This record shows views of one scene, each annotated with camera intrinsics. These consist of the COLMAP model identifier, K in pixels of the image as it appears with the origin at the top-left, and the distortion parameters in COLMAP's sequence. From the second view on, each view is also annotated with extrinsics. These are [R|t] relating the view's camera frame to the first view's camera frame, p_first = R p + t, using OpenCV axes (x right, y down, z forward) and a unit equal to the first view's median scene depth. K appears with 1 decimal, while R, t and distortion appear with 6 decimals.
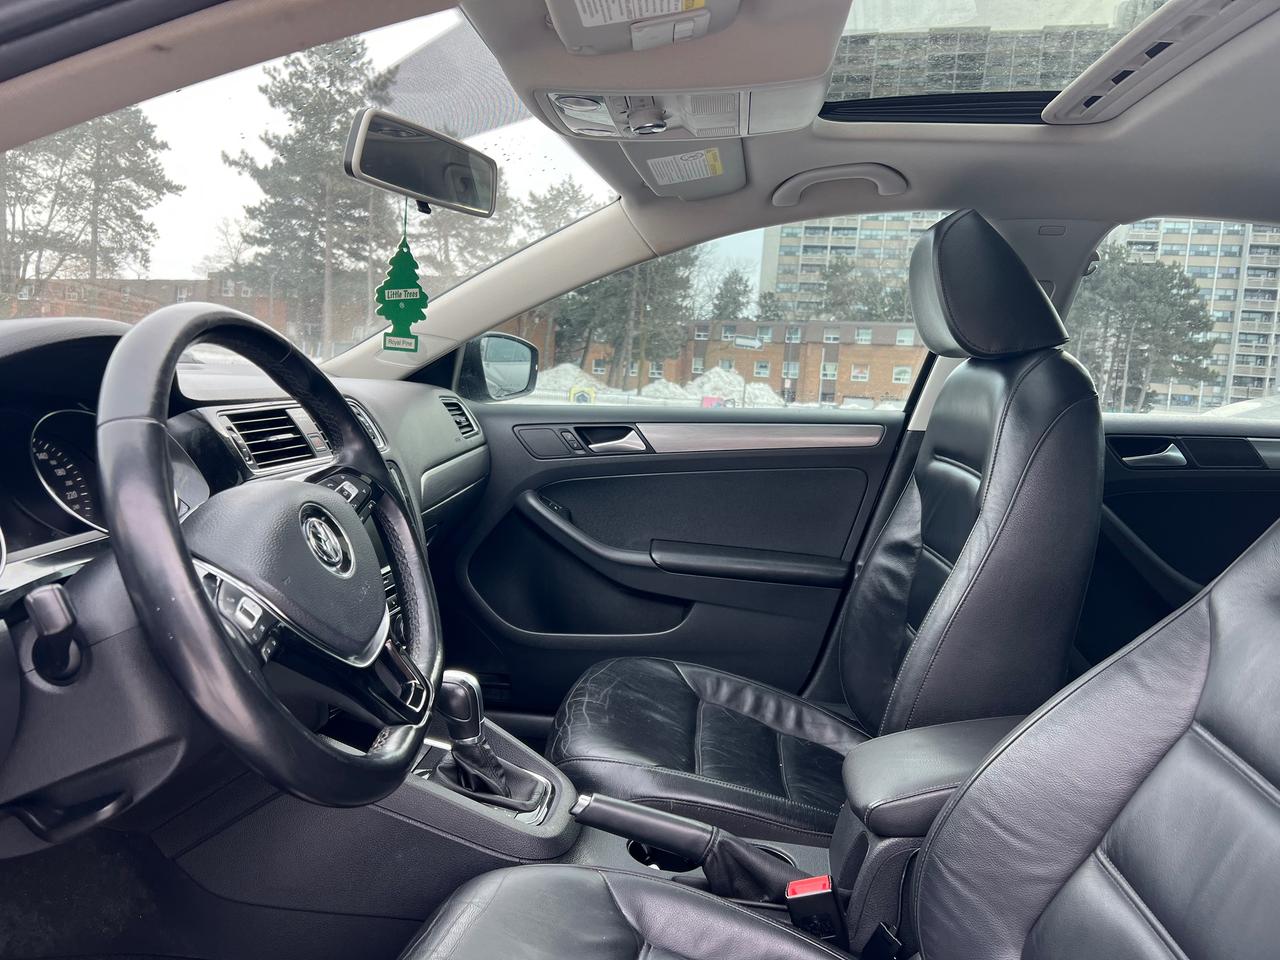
lens RADIAL K [[1101.7, 0, 640.9], [0, 1101.7, 446.5], [0, 0, 1]] dist [0.048065, -0.092150]
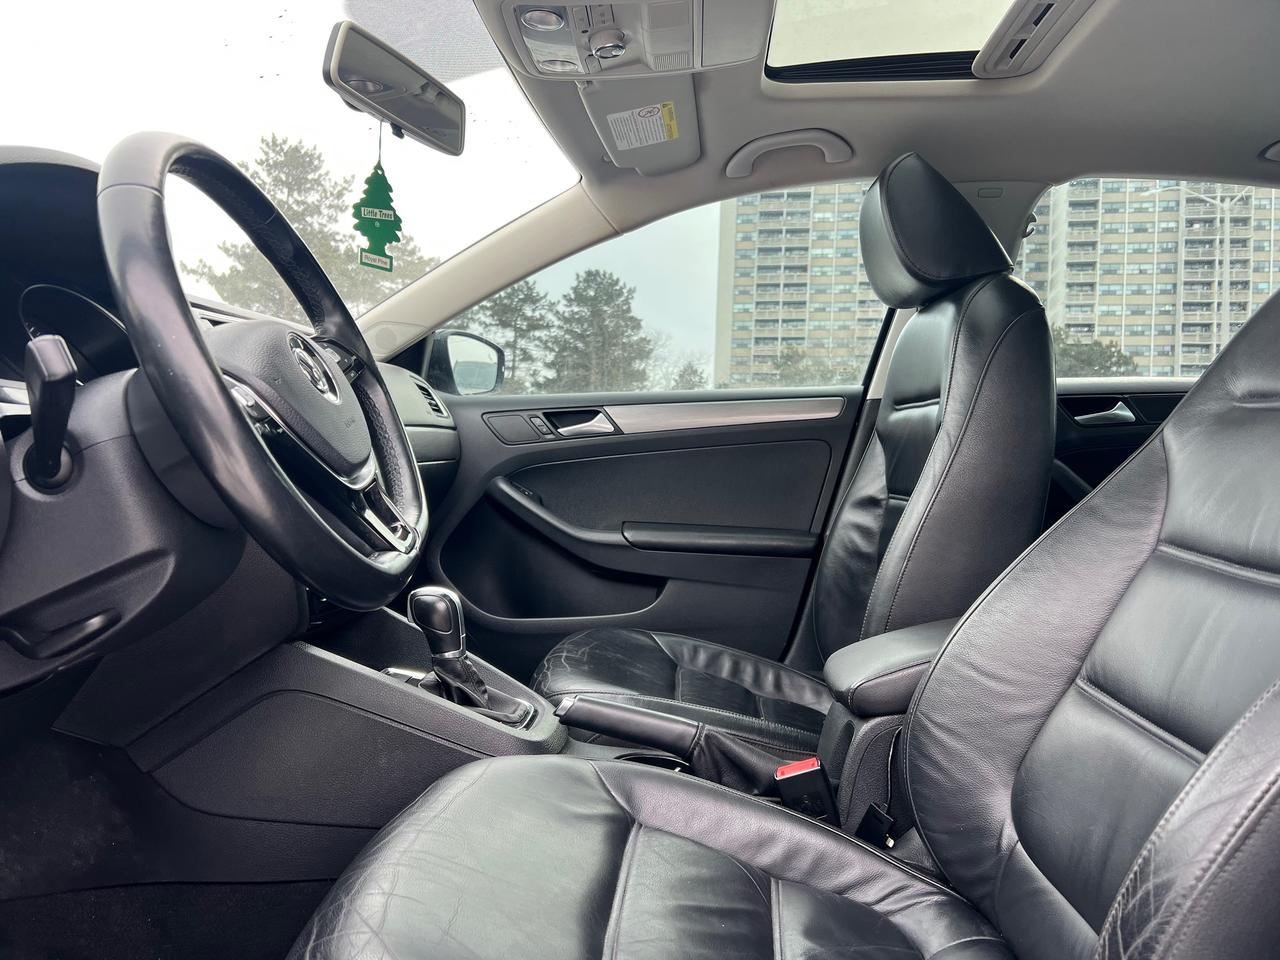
lens RADIAL K [[1101.7, 0, 640.9], [0, 1101.7, 446.5], [0, 0, 1]] dist [0.048065, -0.092150]
pose [[0.998598, -0.035420, 0.039350, -0.011843], [0.039623, 0.992946, -0.111753, 0.140766], [-0.035114, 0.113156, 0.992957, -0.011397]]
